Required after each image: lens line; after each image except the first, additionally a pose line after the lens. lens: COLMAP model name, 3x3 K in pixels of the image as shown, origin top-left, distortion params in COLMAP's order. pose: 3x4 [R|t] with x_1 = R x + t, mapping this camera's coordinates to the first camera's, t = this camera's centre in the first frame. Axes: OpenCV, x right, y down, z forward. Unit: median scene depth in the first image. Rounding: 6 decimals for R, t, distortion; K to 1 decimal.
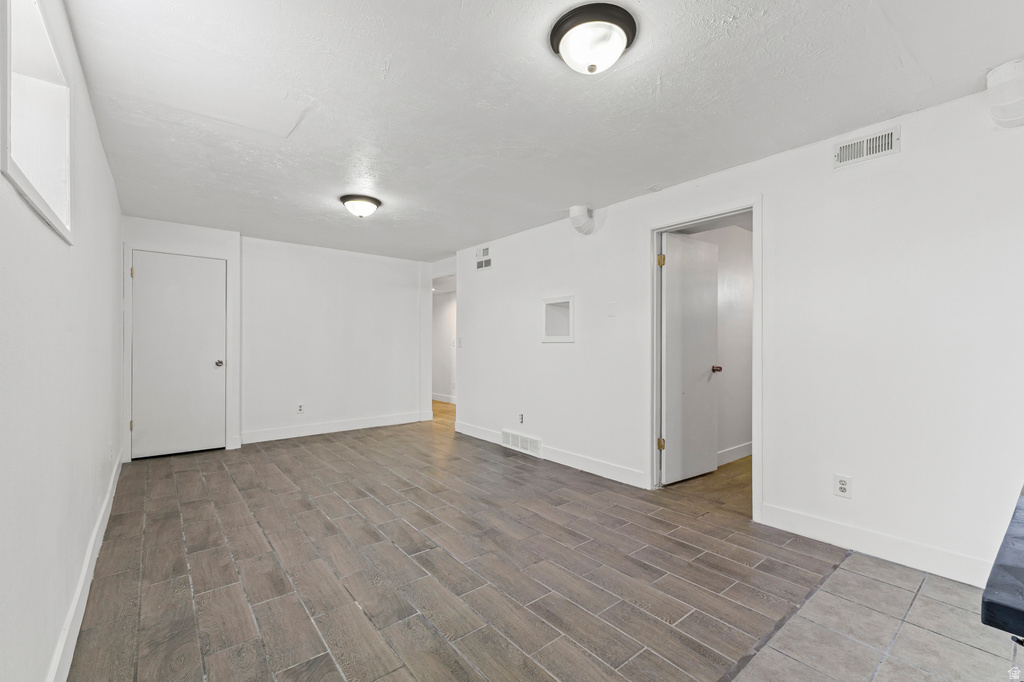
lens RADIAL K [[432.4, 0, 511.0], [0, 432.4, 342.1], [0, 0, 1]] dist [0.003999, 0.000084]
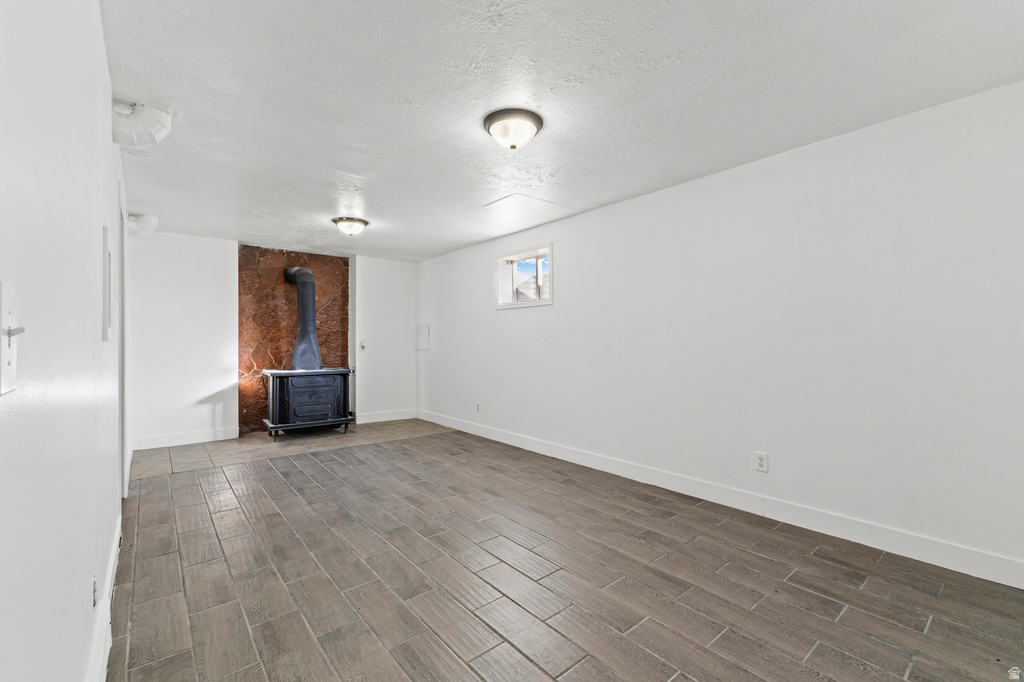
lens RADIAL K [[432.4, 0, 513.1], [0, 432.4, 336.5], [0, 0, 1]] dist [0.003999, 0.000084]
pose [[-0.999833, 0.000215, -0.018282, -0.452931], [0.000465, 0.999906, -0.013672, 0.002190], [0.018277, -0.013678, -0.999739, 2.239065]]
